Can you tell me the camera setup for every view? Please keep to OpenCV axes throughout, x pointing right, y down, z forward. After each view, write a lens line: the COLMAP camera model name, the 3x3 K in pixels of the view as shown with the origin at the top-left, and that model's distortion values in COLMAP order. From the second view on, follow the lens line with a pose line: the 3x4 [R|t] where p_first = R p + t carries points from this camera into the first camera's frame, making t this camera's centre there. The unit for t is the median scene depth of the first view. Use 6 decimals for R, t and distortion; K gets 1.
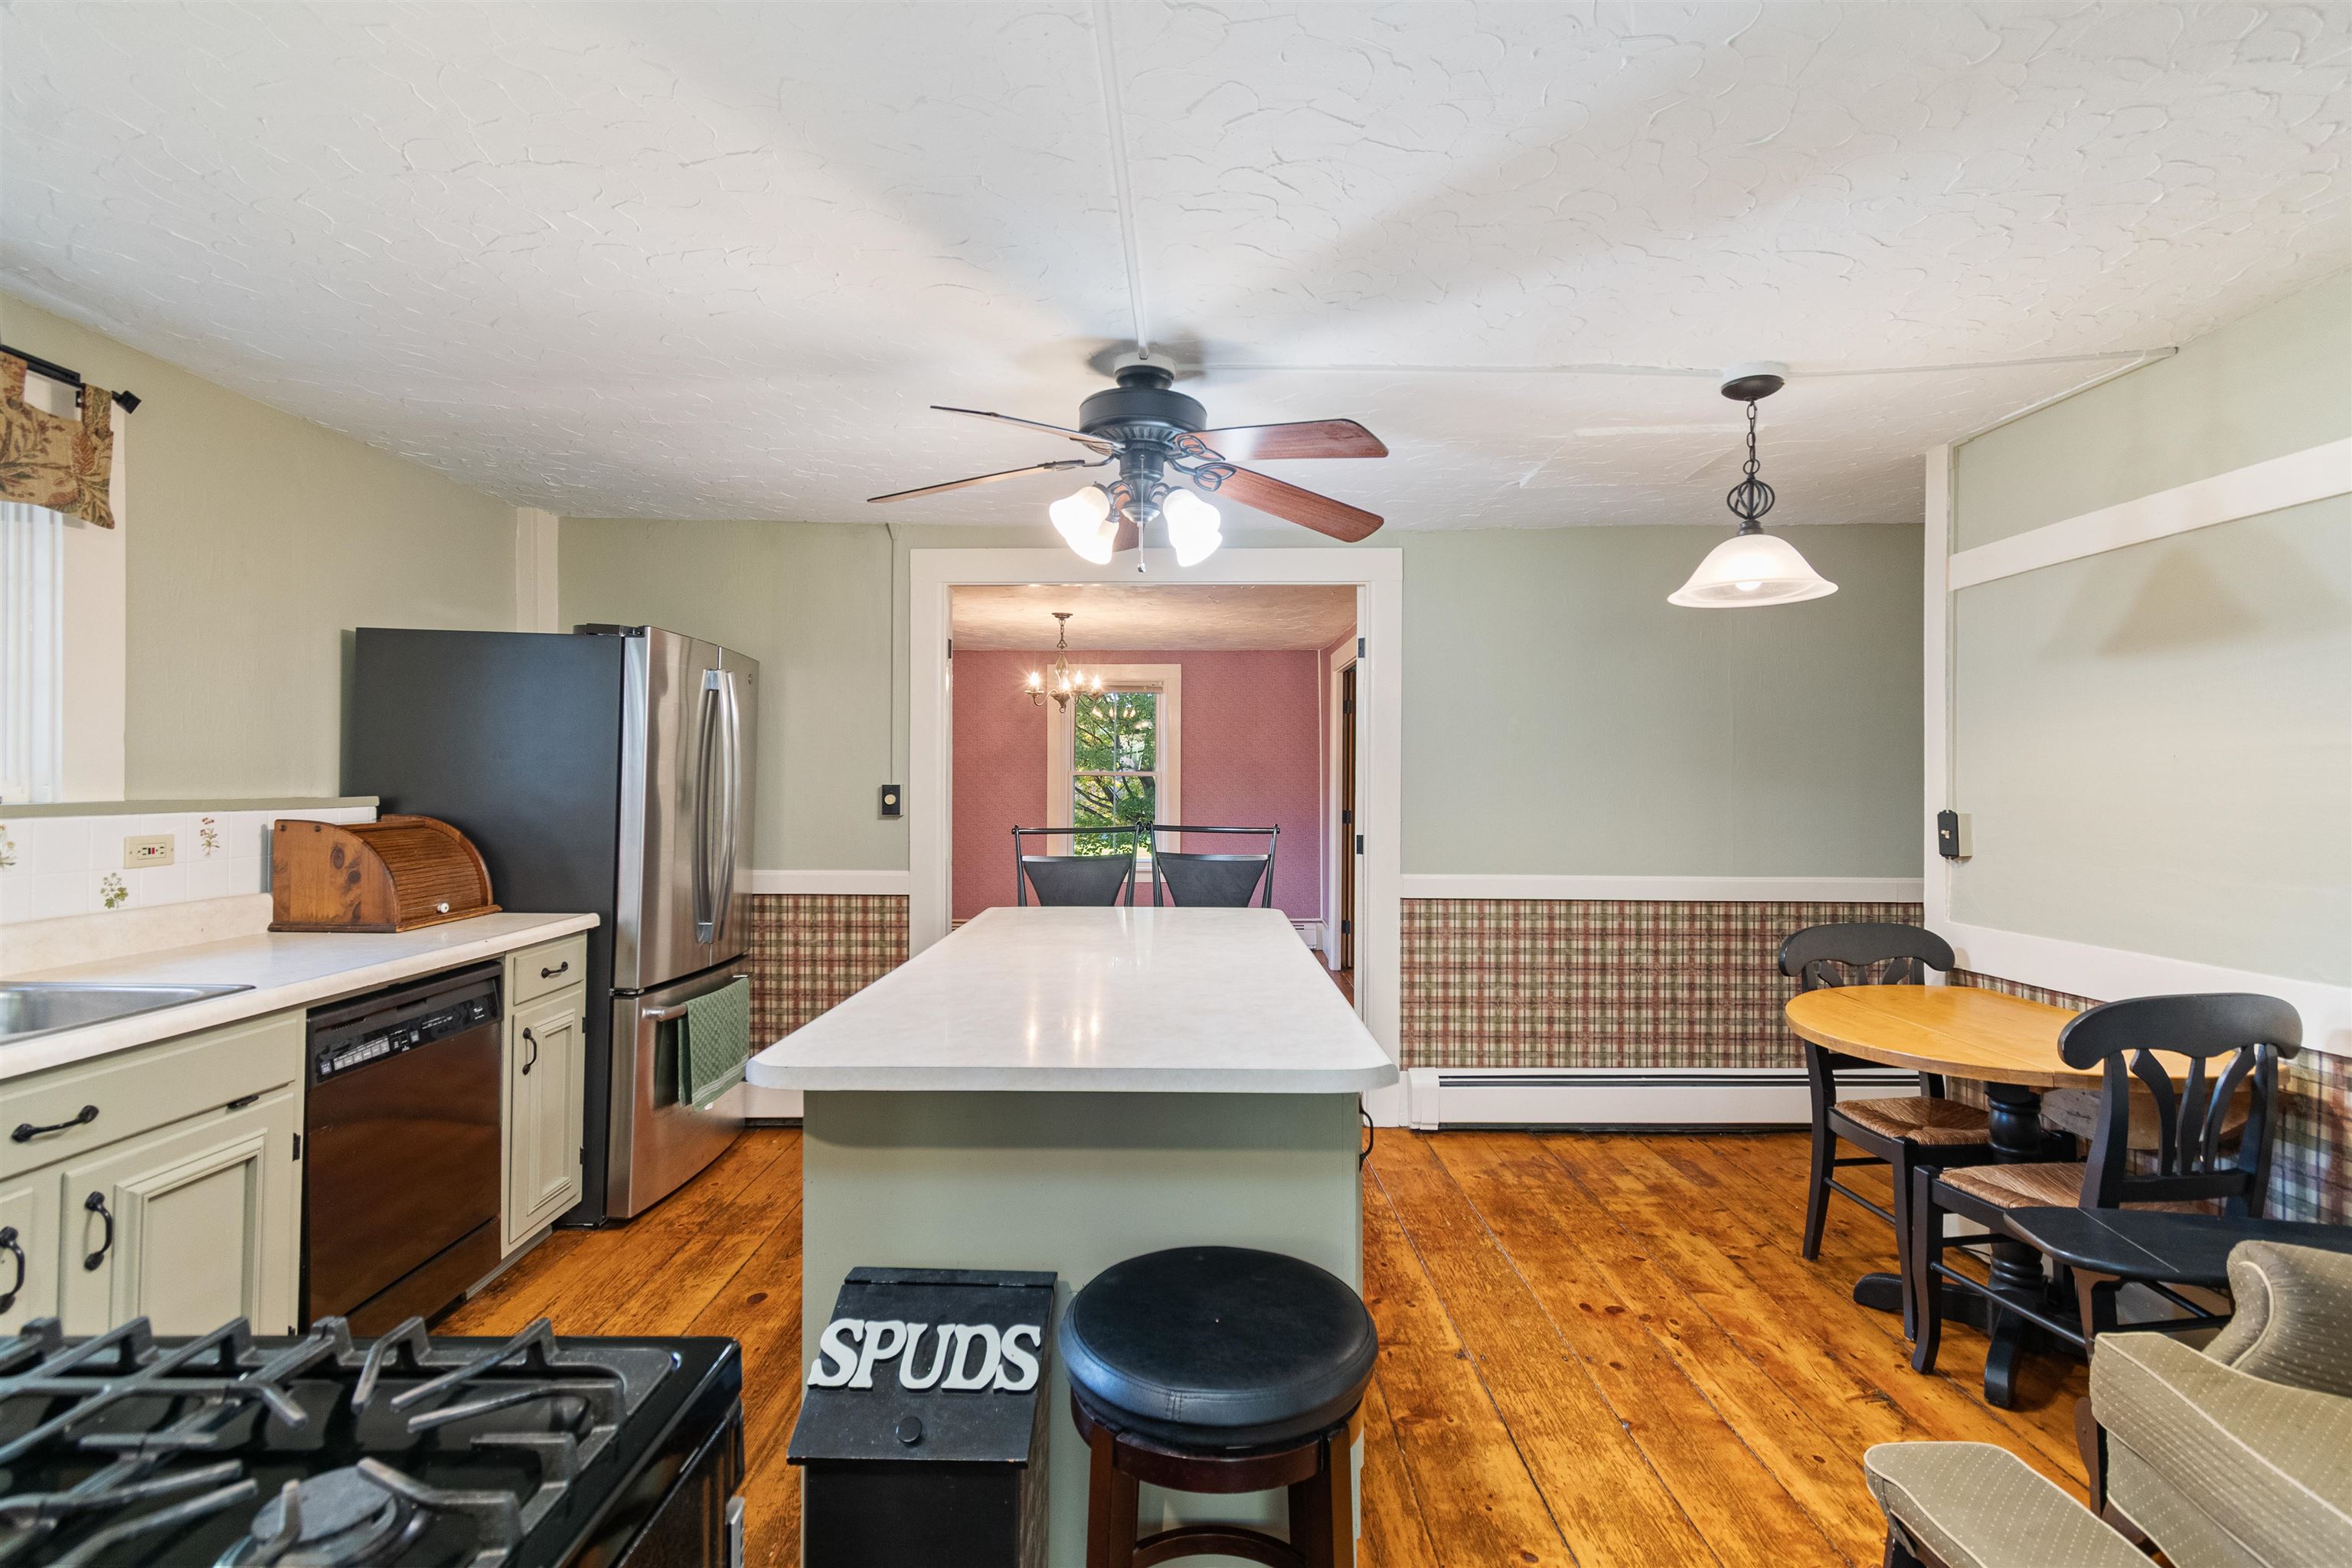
lens RADIAL K [[1057.5, 0, 1187.4], [0, 1057.5, 779.9], [0, 0, 1]] dist [0.001410, -0.000555]
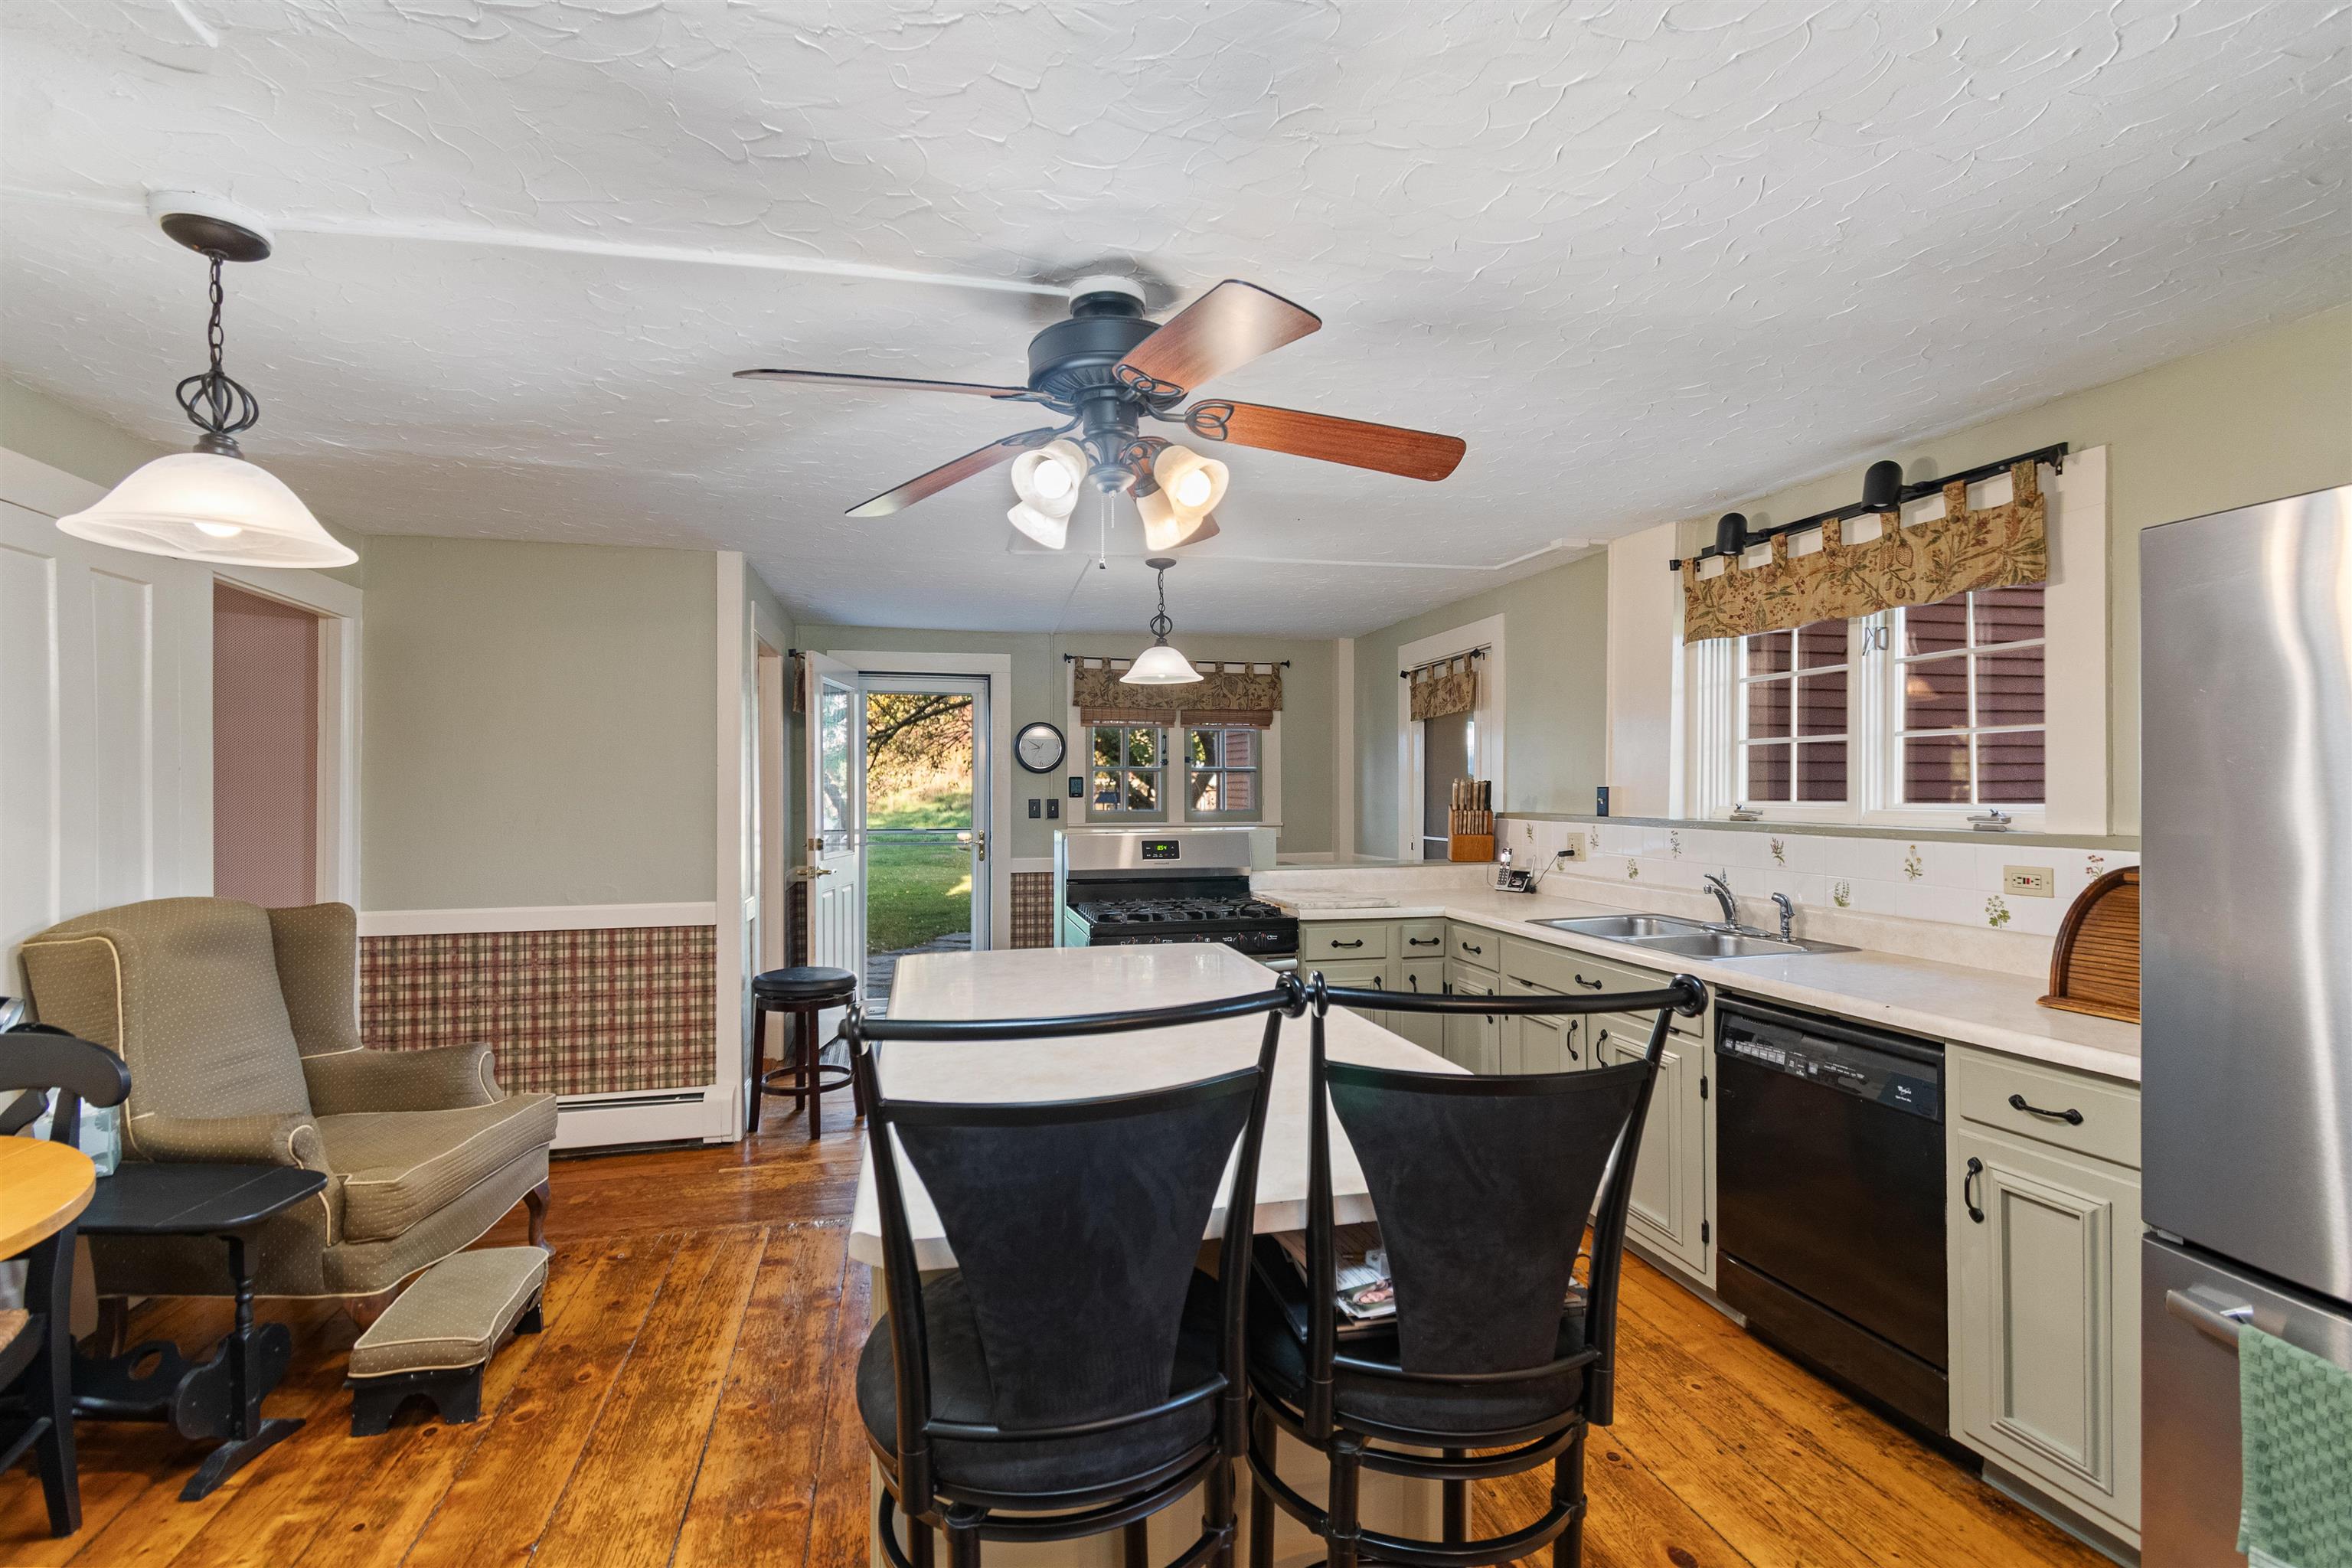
lens RADIAL K [[1043.6, 0, 1186.4], [0, 1043.6, 786.5], [0, 0, 1]] dist [0.002584, -0.001495]
pose [[-0.969222, -0.005780, -0.246119, 0.085047], [-0.004639, 0.999976, -0.005217, -0.016212], [0.246143, -0.003915, -0.969226, 1.610375]]
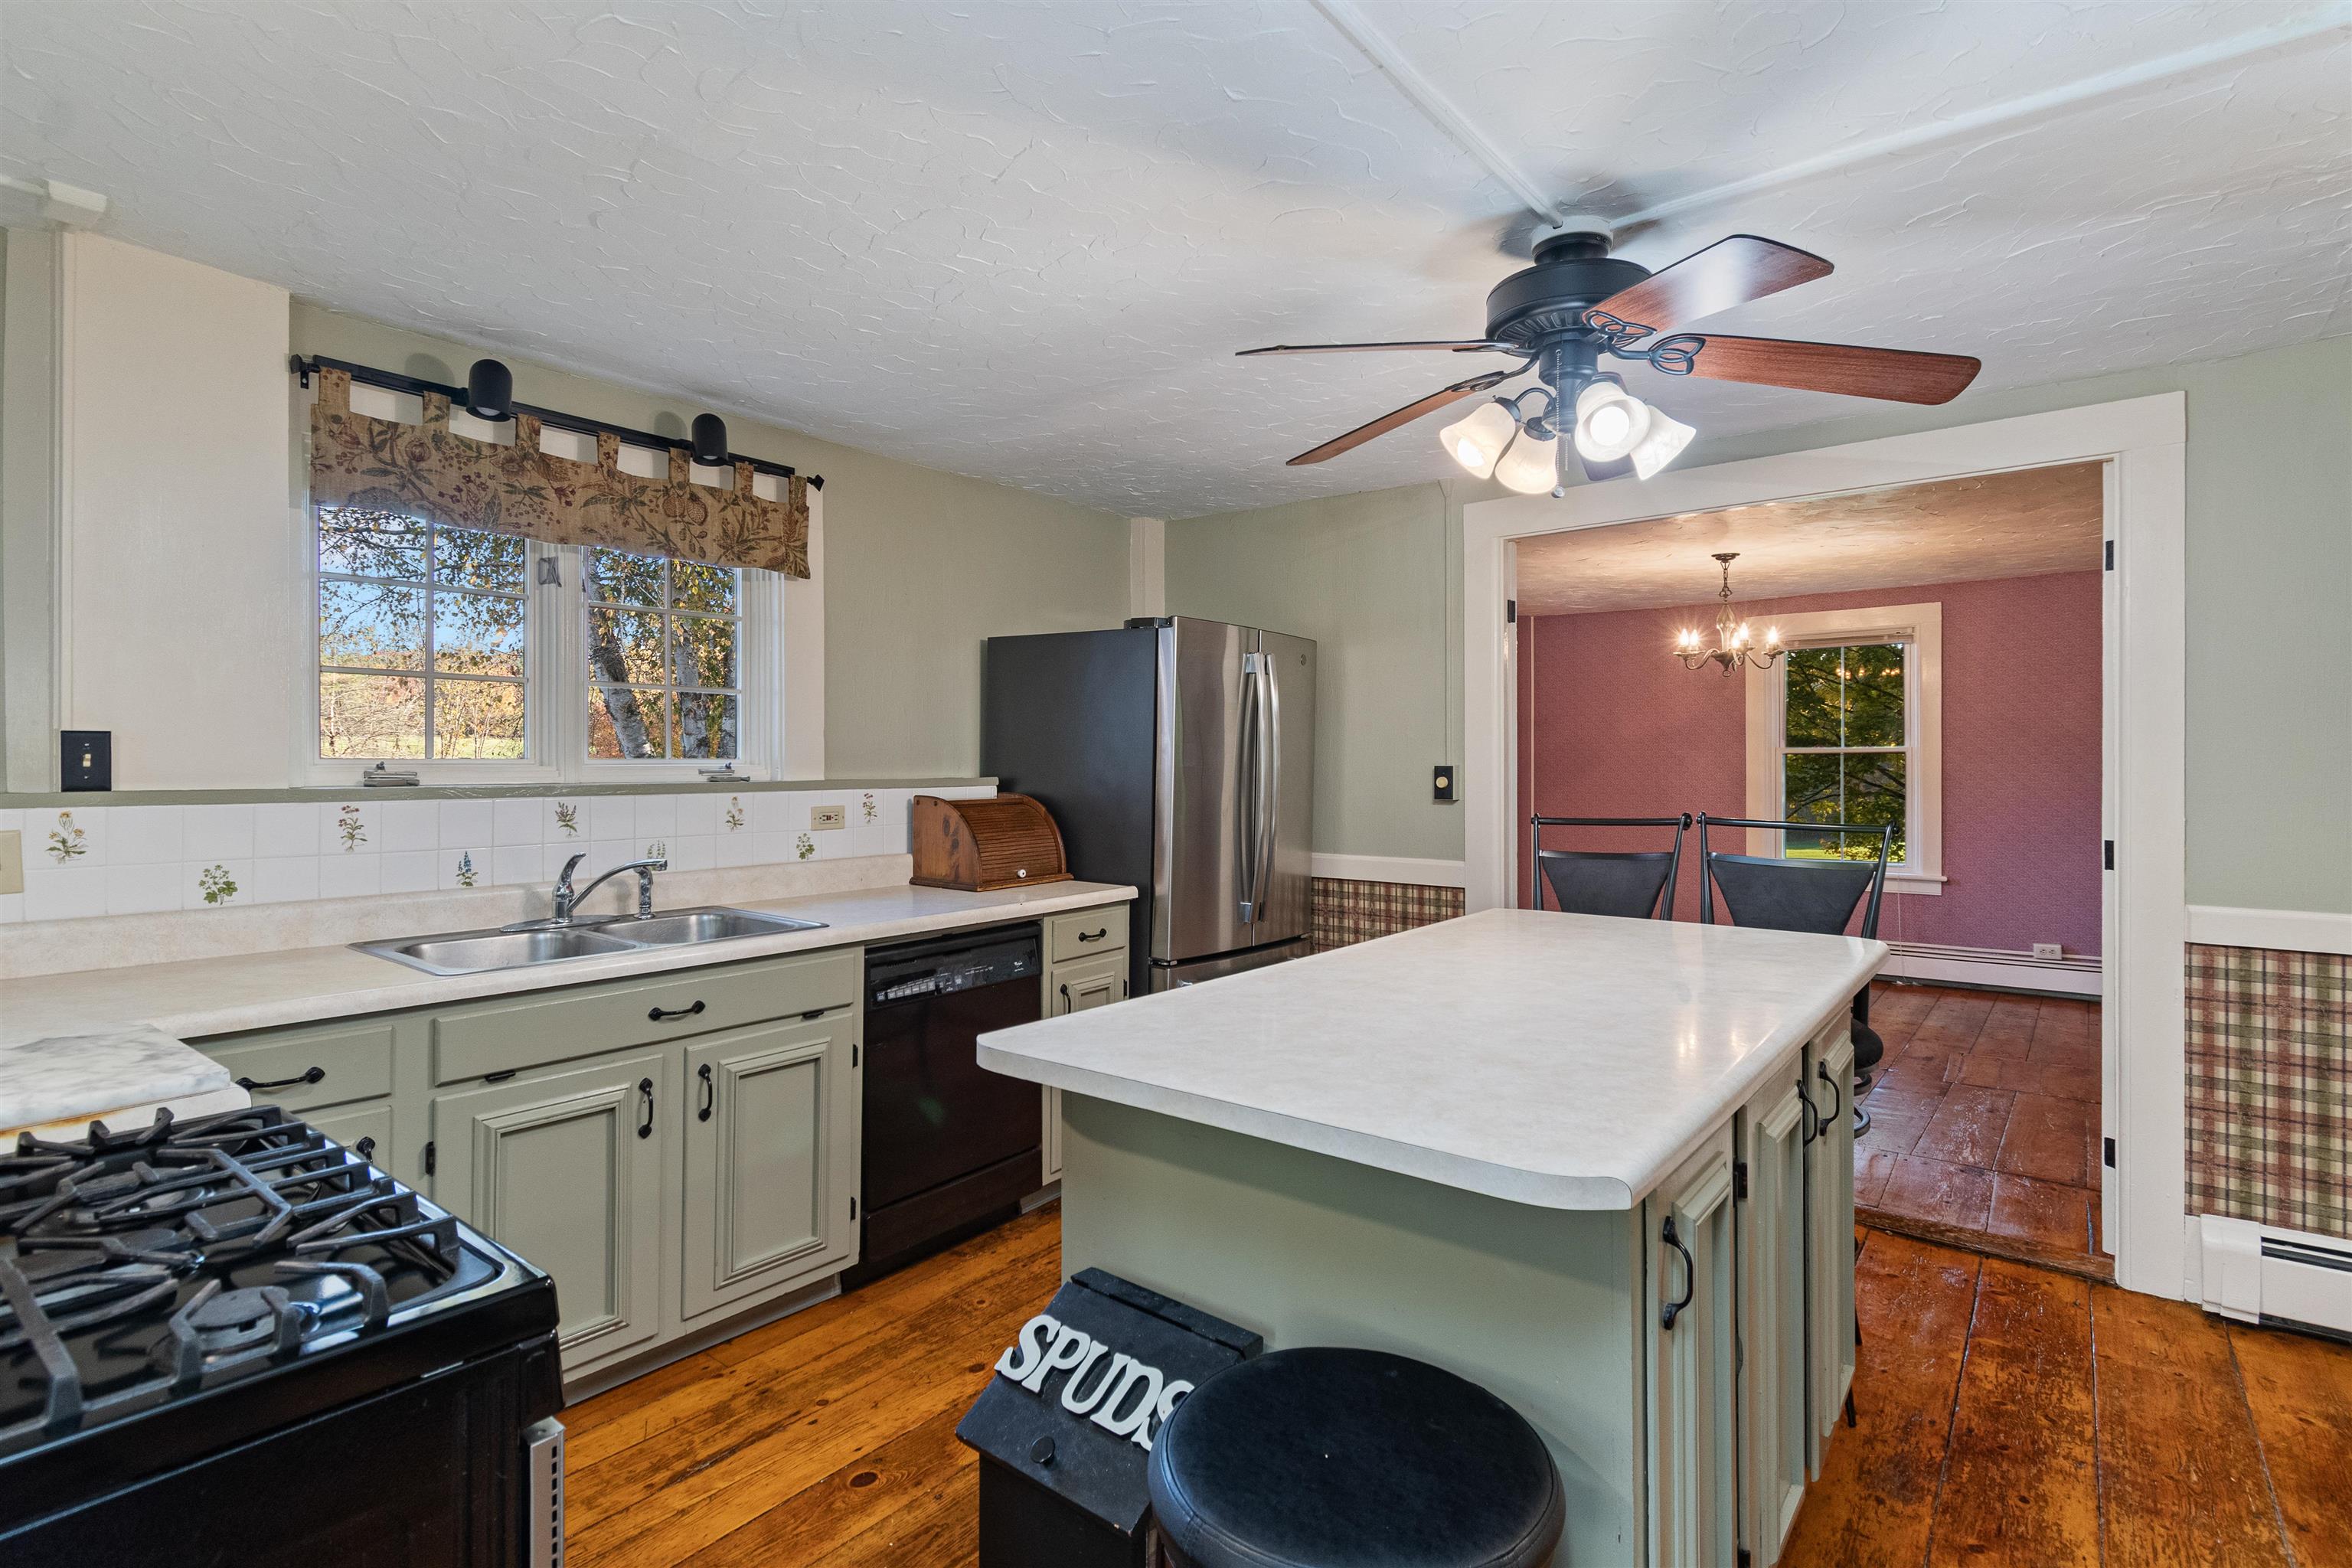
lens RADIAL K [[1138.8, 0, 1194.0], [0, 1138.8, 760.1], [0, 0, 1]] dist [0.002170, -0.002677]
pose [[0.785154, -0.006120, -0.619271, 0.238700], [0.005900, 0.999980, -0.002402, 0.000666], [0.619273, -0.001768, 0.785174, 0.143188]]
